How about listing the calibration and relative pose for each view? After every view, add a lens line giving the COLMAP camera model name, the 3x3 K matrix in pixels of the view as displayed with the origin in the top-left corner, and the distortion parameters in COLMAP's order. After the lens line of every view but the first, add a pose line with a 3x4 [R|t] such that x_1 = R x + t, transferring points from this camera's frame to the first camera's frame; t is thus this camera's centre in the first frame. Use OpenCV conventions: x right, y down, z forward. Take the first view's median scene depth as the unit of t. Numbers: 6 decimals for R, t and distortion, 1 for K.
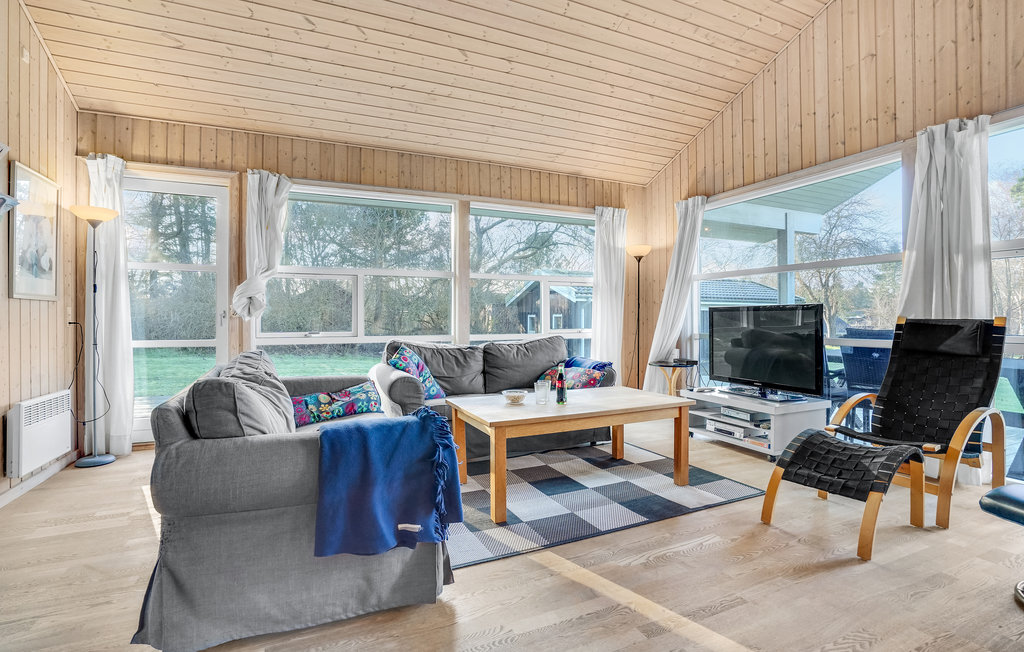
lens RADIAL K [[482.8, 0, 508.9], [0, 482.8, 322.7], [0, 0, 1]] dist [-0.055509, 0.017749]
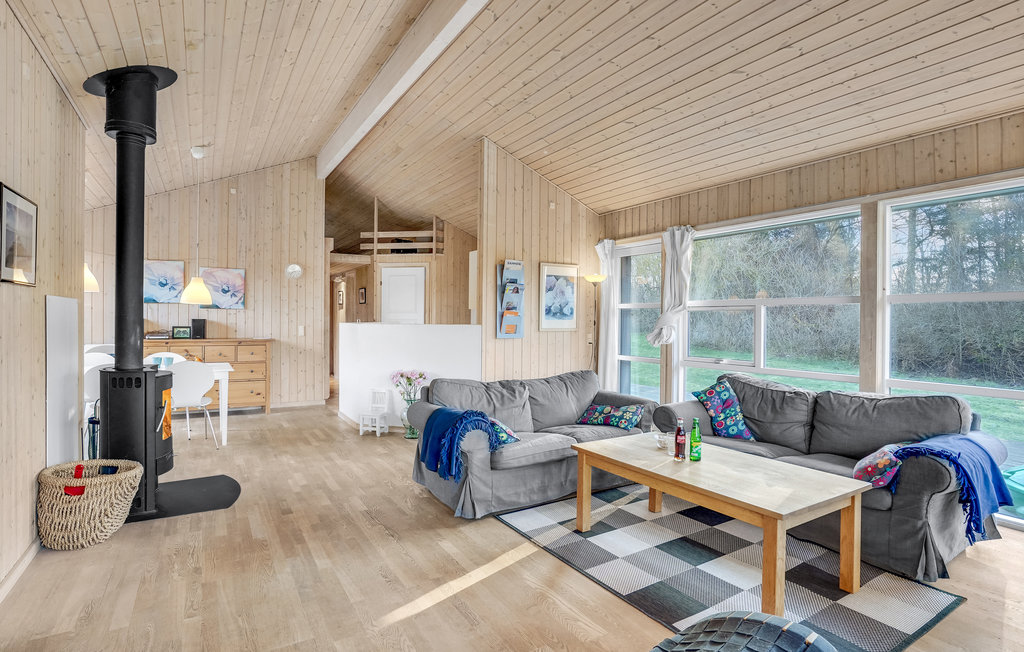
lens RADIAL K [[516.8, 0, 508.4], [0, 516.8, 320.3], [0, 0, 1]] dist [-0.023855, 0.001280]
pose [[0.120891, 0.006216, -0.992646, 0.821433], [-0.014407, 0.999886, 0.004507, -0.078677], [0.992561, 0.013756, 0.120966, 0.428078]]
